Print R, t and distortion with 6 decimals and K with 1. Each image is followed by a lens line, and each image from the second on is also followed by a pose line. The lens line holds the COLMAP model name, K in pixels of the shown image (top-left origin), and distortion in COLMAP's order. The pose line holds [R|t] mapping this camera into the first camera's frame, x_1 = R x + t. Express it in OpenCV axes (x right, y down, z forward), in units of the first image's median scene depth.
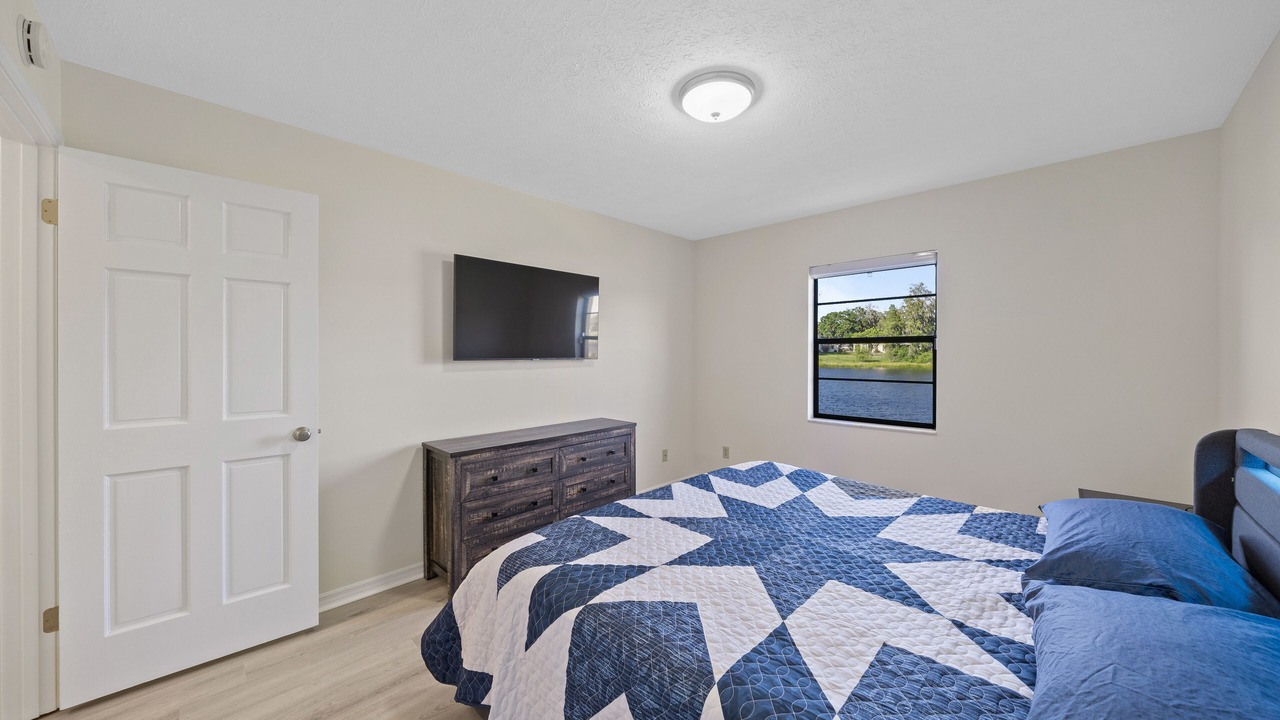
lens RADIAL K [[442.6, 0, 645.8], [0, 442.6, 359.3], [0, 0, 1]] dist [-0.000271, -0.000019]
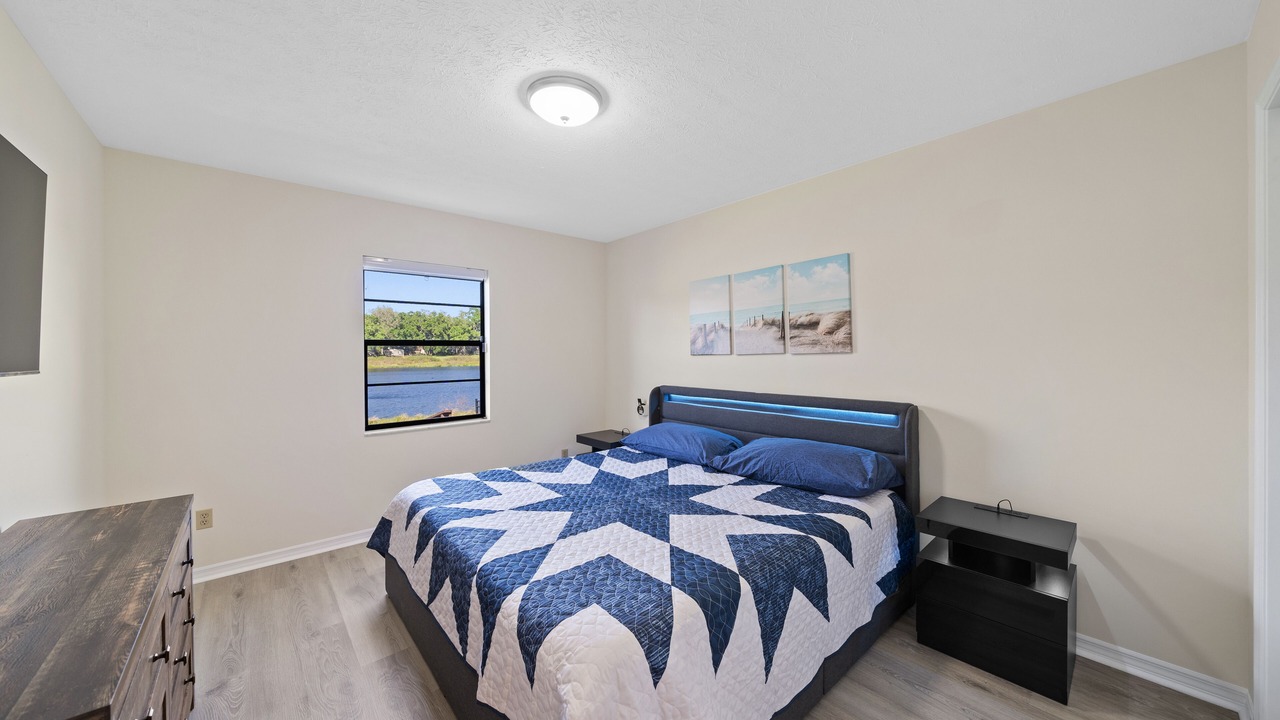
lens RADIAL K [[442.6, 0, 645.8], [0, 442.6, 359.3], [0, 0, 1]] dist [-0.000271, -0.000019]
pose [[0.072527, -0.011793, 0.997297, -0.831632], [0.019662, 0.999753, 0.010392, -0.009594], [-0.997173, 0.018855, 0.072741, 0.744987]]
